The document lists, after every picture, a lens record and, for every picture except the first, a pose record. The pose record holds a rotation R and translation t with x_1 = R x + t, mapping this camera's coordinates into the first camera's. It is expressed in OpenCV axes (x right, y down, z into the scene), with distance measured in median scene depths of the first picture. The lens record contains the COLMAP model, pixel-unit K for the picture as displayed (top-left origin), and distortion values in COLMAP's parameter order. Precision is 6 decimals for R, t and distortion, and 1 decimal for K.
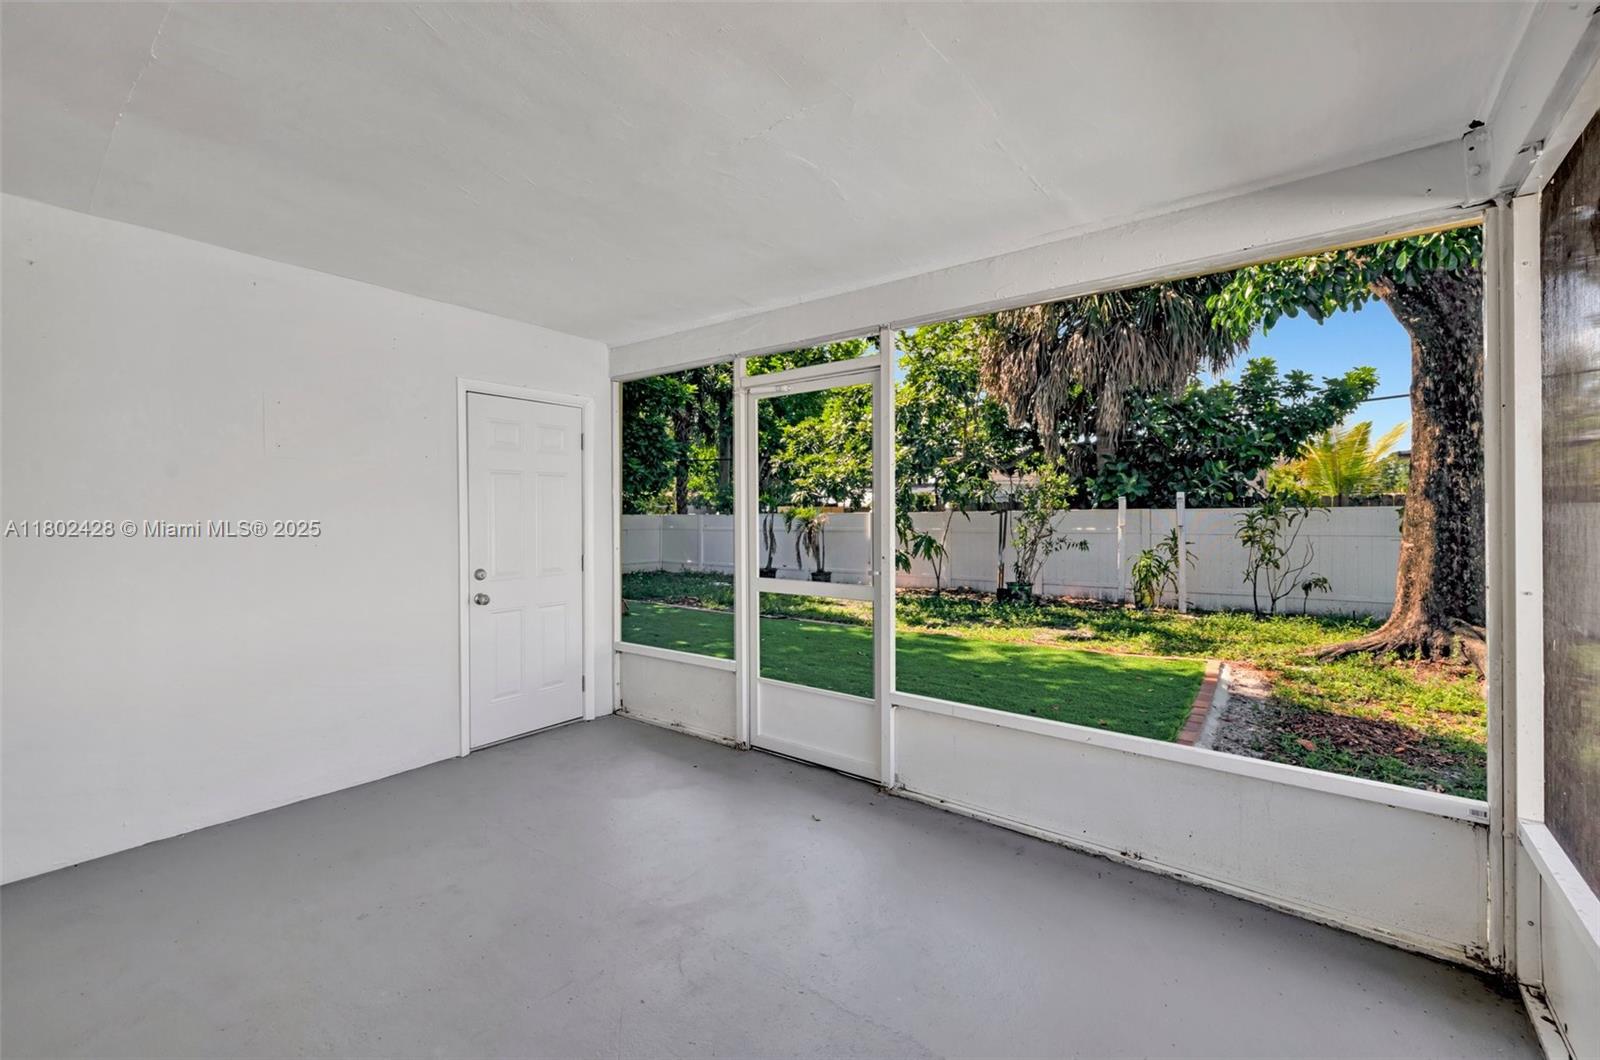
lens RADIAL K [[673.5, 0, 791.5], [0, 673.5, 524.9], [0, 0, 1]] dist [-0.002353, 0.000375]
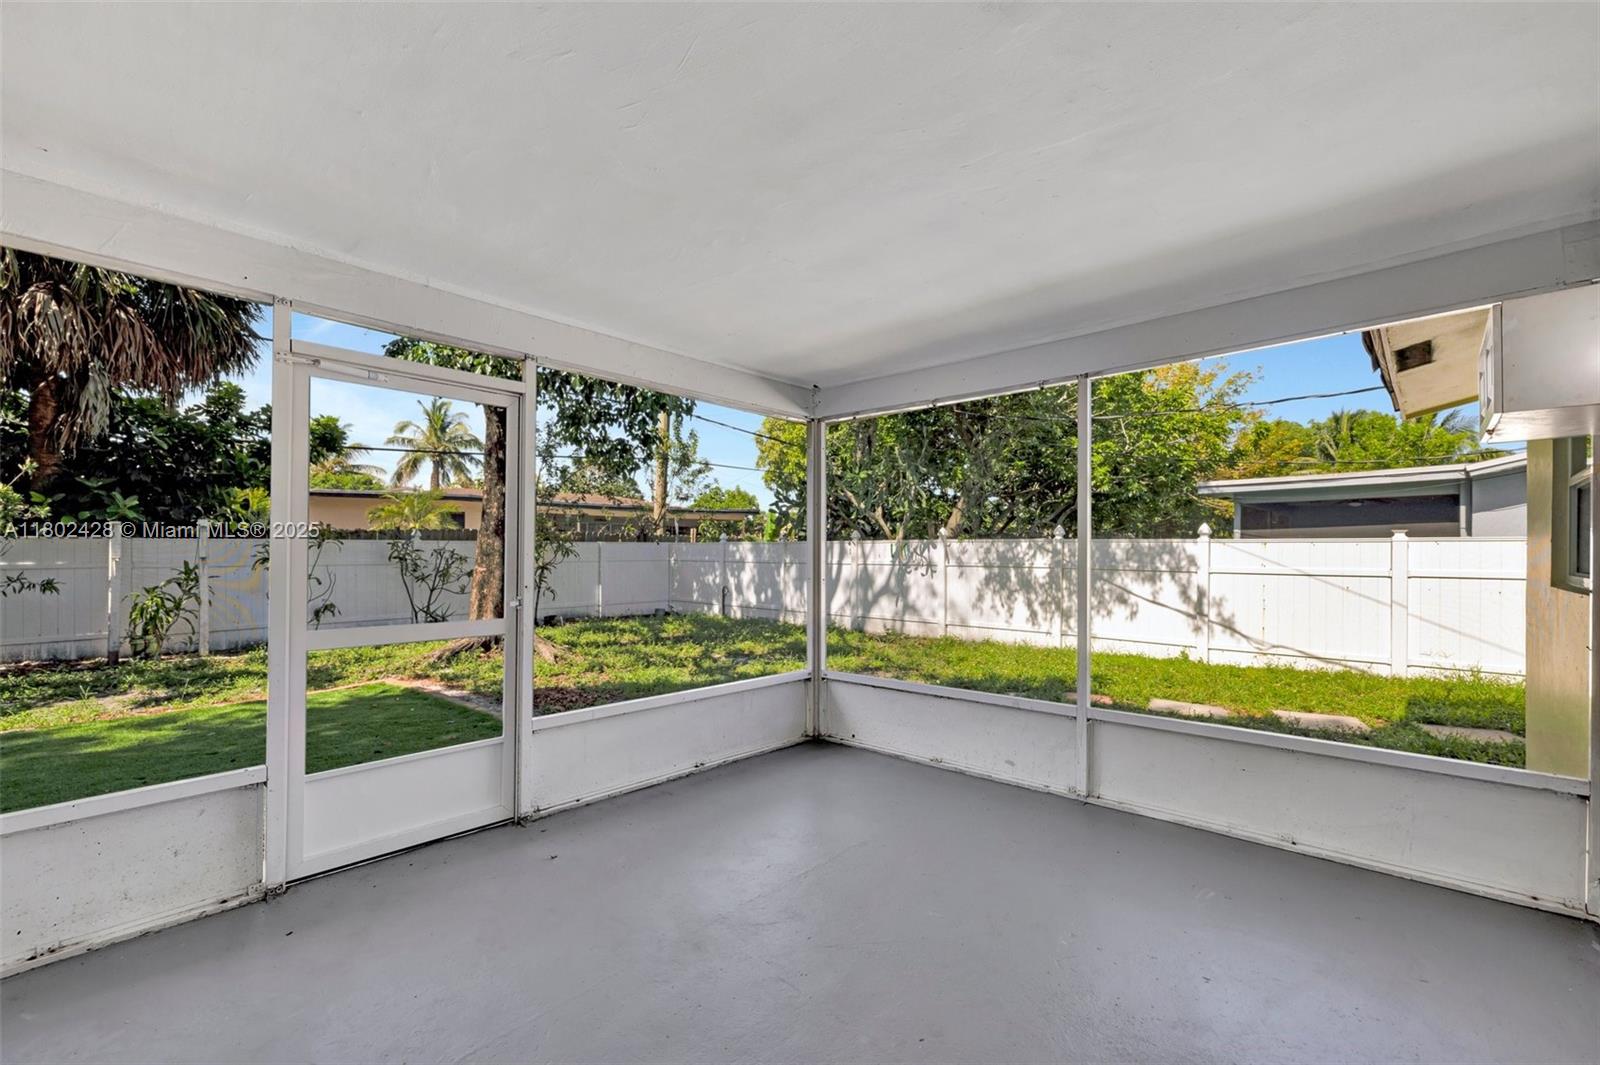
lens RADIAL K [[673.5, 0, 790.4], [0, 673.5, 540.6], [0, 0, 1]] dist [-0.002353, 0.000375]
pose [[0.084856, 0.017041, 0.996248, -0.438952], [0.006111, 0.999826, -0.017623, -0.000730], [-0.996375, 0.007583, 0.084737, 0.275327]]
